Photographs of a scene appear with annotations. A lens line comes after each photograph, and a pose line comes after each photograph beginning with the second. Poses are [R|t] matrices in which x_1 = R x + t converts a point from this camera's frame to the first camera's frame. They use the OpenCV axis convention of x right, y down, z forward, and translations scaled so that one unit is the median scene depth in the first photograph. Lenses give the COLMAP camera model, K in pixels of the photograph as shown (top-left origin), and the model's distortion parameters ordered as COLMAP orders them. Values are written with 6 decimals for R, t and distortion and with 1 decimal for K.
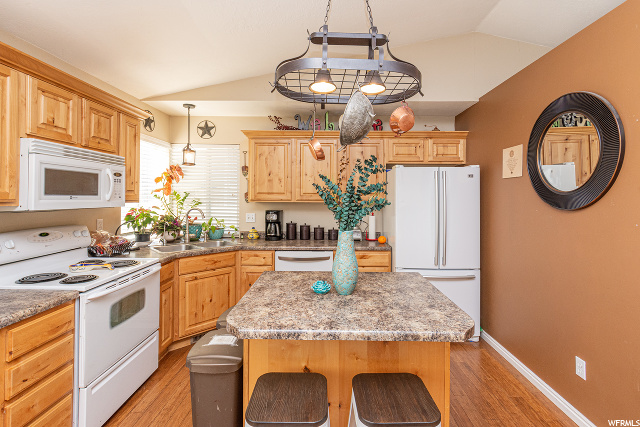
lens RADIAL K [[282.3, 0, 332.7], [0, 282.3, 193.0], [0, 0, 1]] dist [0.005888, -0.001029]
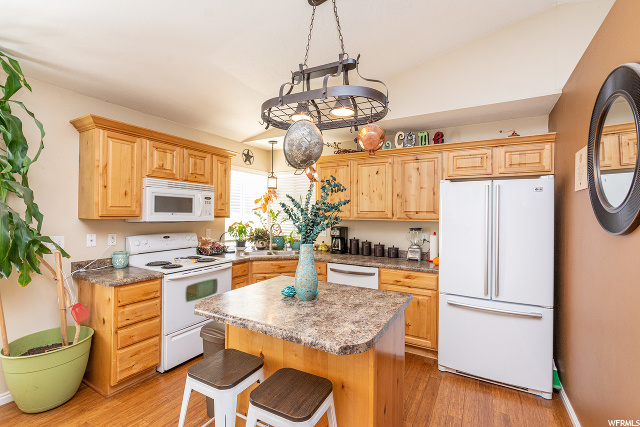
lens RADIAL K [[282.3, 0, 349.1], [0, 282.3, 212.7], [0, 0, 1]] dist [0.005888, -0.001029]
pose [[0.885098, 0.002093, -0.465401, 0.460719], [-0.000078, 0.999991, 0.004350, 0.001727], [0.465406, -0.003814, 0.885089, 0.052728]]
